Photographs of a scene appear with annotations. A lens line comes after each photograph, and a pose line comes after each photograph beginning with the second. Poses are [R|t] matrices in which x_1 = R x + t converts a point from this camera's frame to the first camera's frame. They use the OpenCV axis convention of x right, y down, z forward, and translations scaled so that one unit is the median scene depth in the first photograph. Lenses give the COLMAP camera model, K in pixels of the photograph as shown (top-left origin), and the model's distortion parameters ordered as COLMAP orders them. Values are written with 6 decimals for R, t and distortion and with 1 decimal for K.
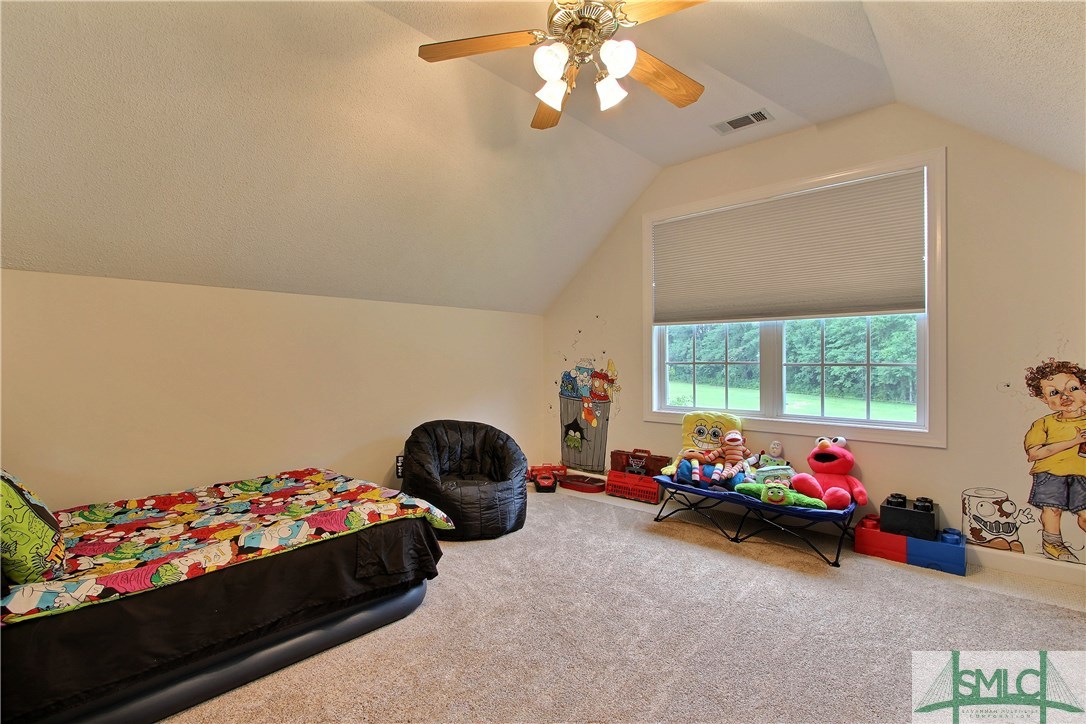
lens RADIAL K [[502.9, 0, 544.6], [0, 502.9, 360.6], [0, 0, 1]] dist [-0.020371, -0.000291]
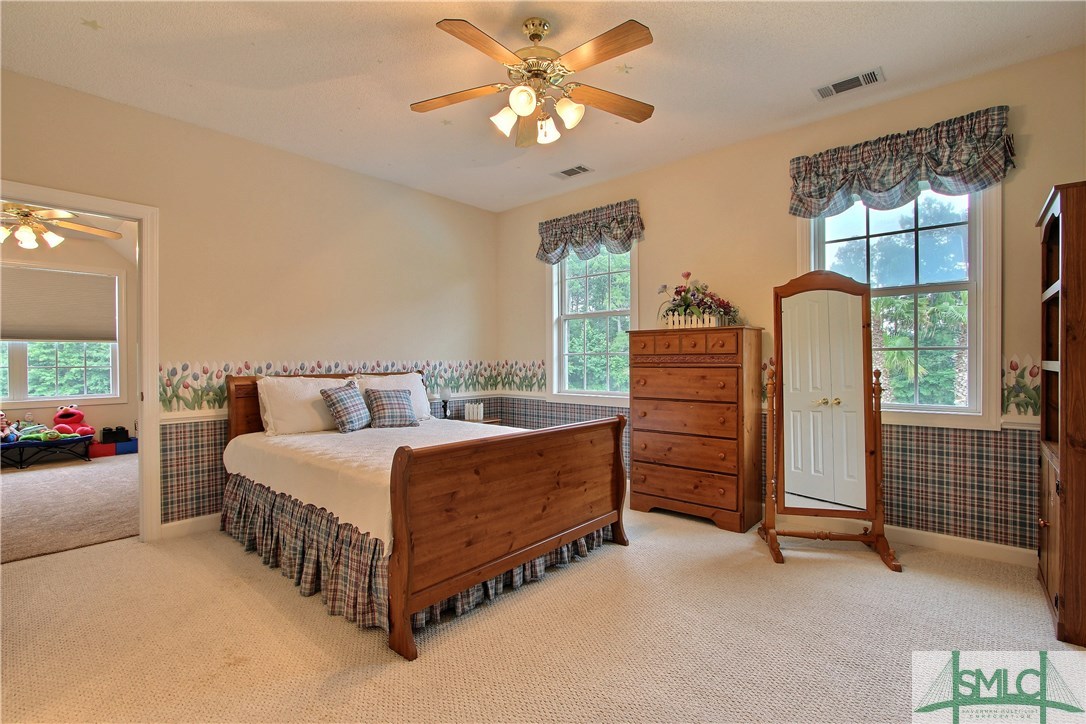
lens RADIAL K [[502.9, 0, 544.3], [0, 502.9, 361.4], [0, 0, 1]] dist [-0.020371, -0.000291]
pose [[-0.017262, -0.002836, 0.999847, -1.379039], [0.005730, 0.999979, 0.002935, -0.009663], [-0.999835, 0.005780, -0.017246, -0.808053]]
